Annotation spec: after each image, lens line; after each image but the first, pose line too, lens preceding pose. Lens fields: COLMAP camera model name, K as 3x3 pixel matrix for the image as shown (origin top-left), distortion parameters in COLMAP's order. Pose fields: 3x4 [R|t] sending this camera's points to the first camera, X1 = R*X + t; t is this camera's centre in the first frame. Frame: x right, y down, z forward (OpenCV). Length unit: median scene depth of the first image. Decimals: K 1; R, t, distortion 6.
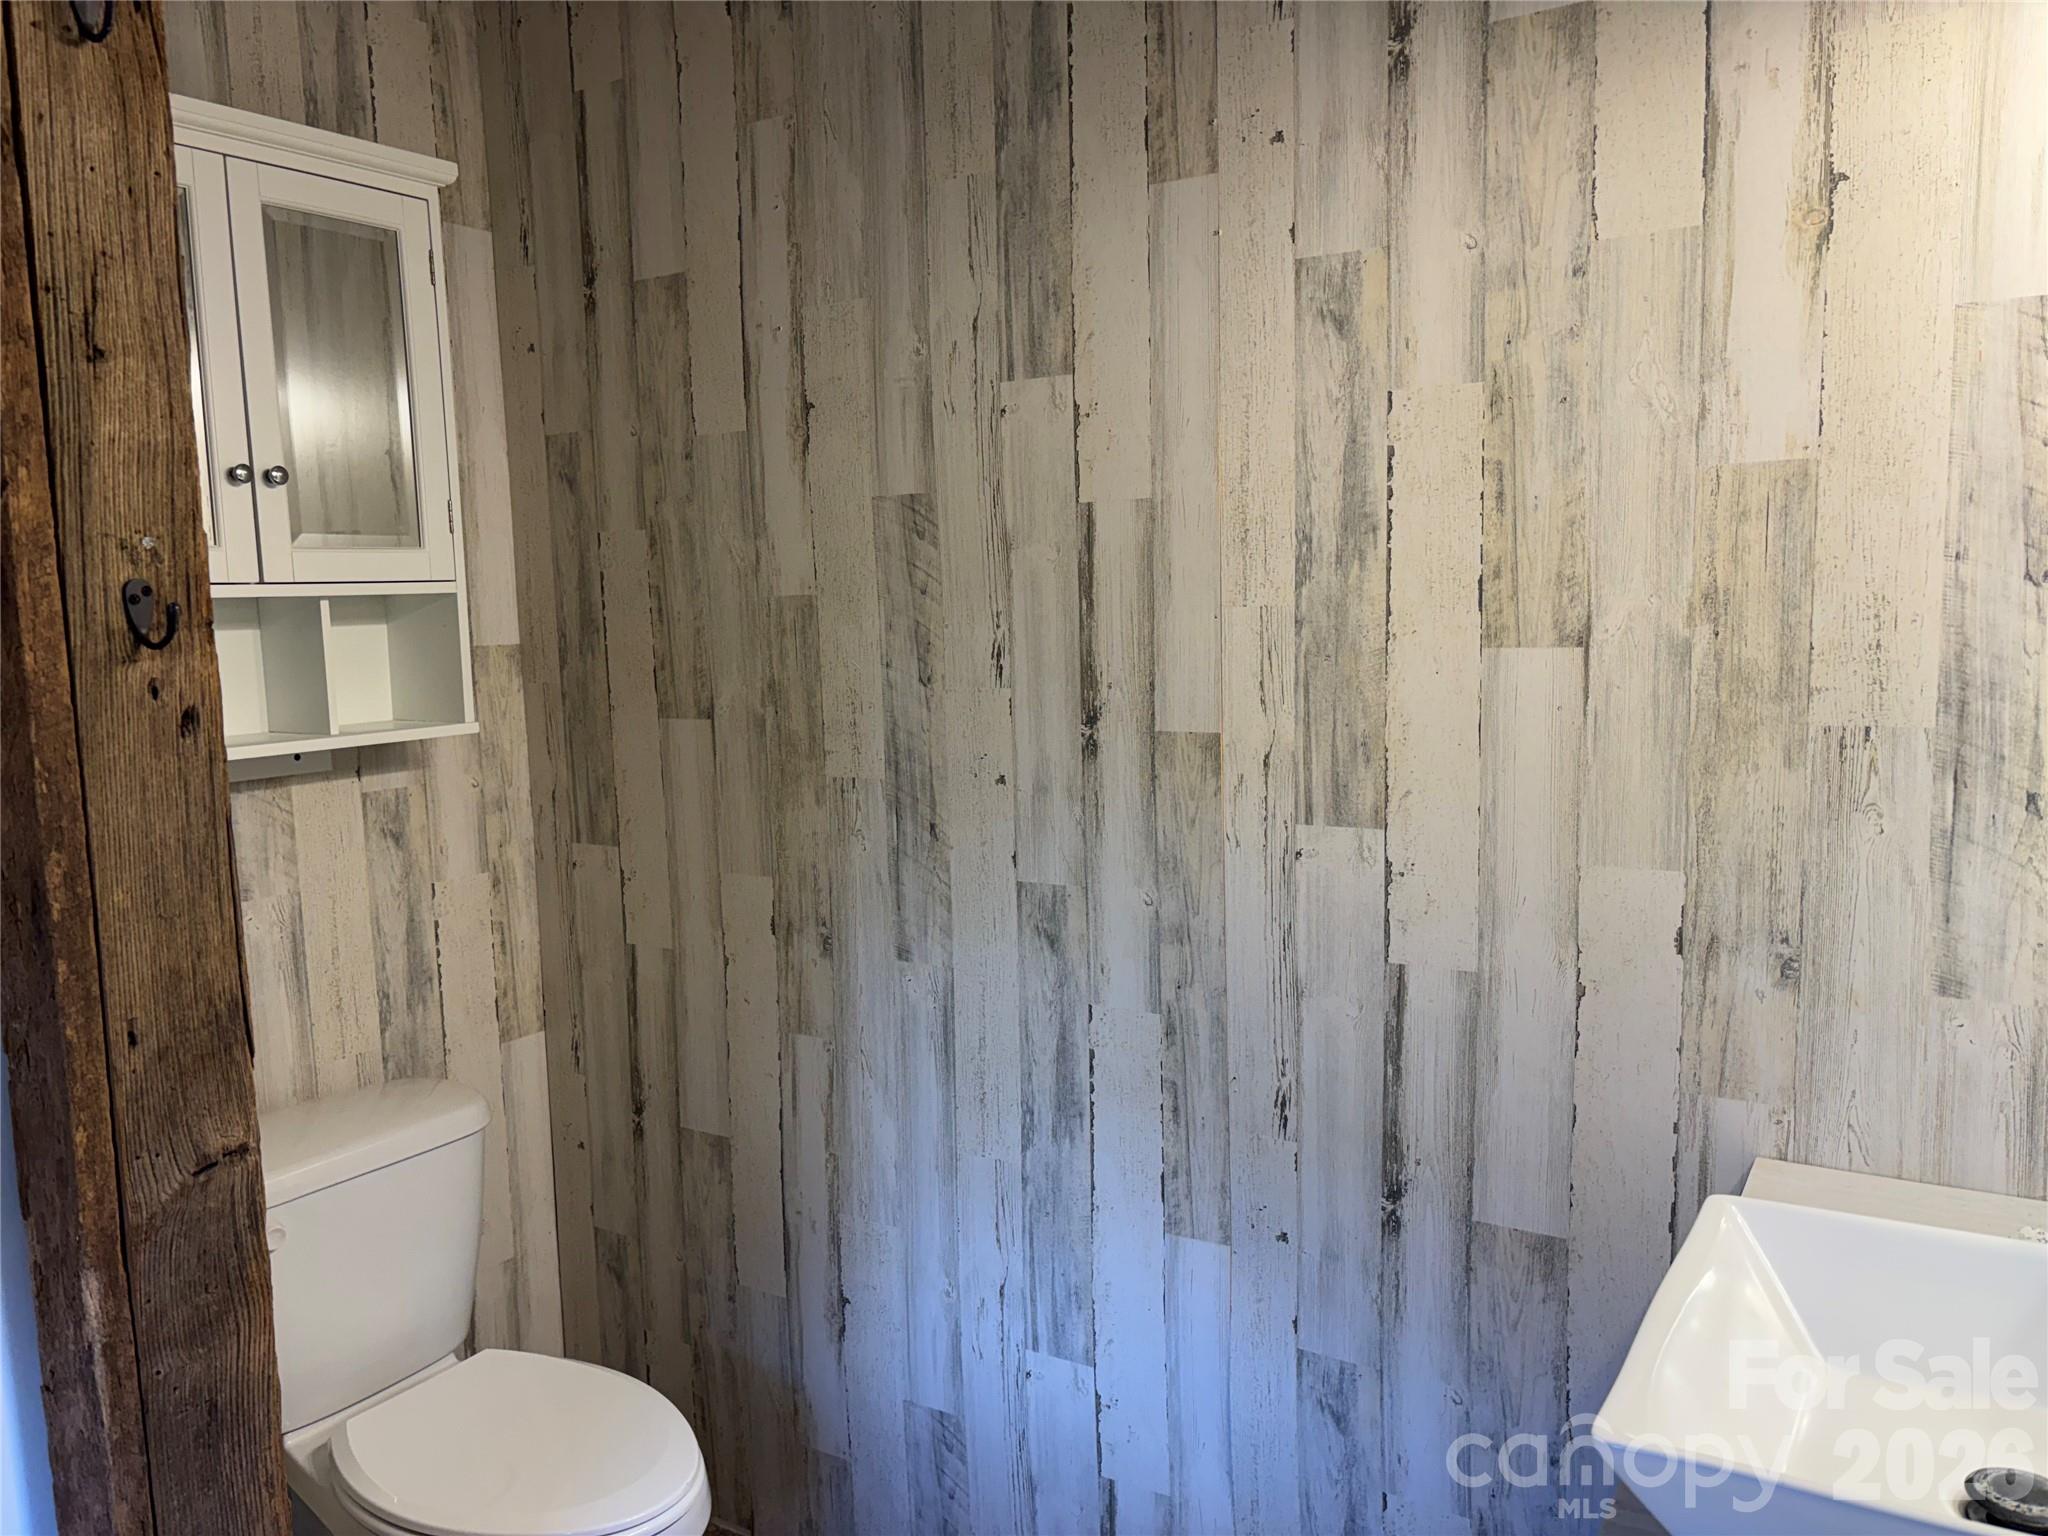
lens RADIAL K [[1554.8, 0, 1024.0], [0, 1554.8, 768.0], [0, 0, 1]] dist [0.023857, 0.007688]
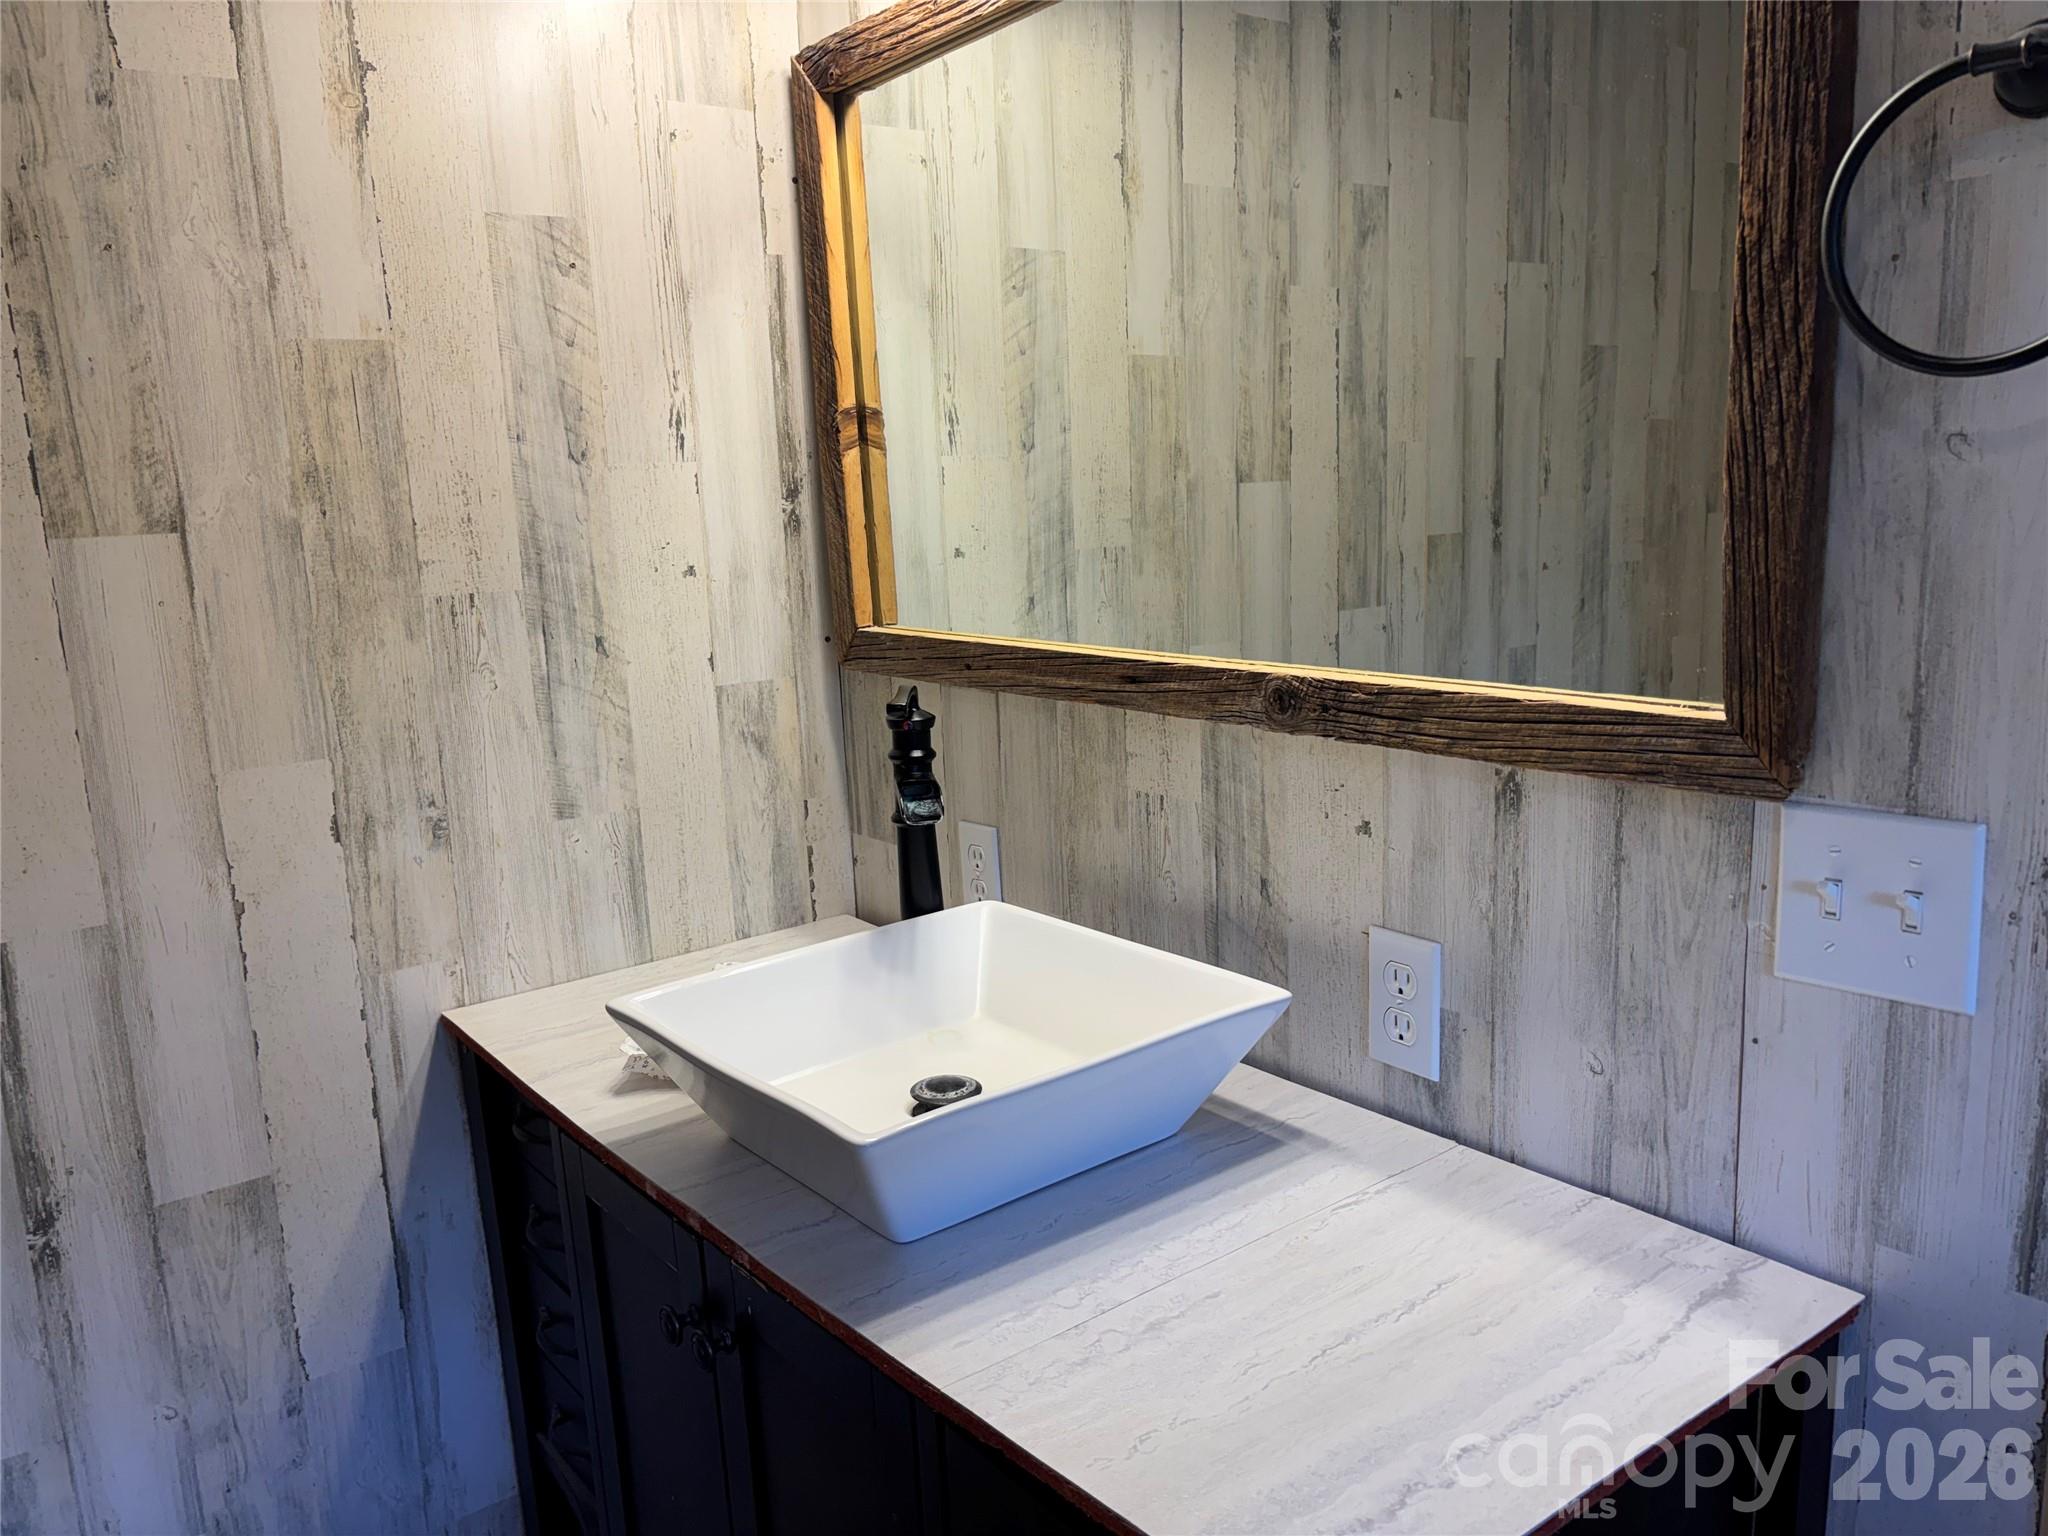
lens RADIAL K [[1571.9, 0, 1024.0], [0, 1571.9, 768.0], [0, 0, 1]] dist [0.060176, -0.053779]
pose [[0.352401, -0.159246, 0.922201, -0.357250], [0.139792, 0.983318, 0.116381, 0.018097], [-0.925350, 0.087903, 0.368783, 0.235345]]
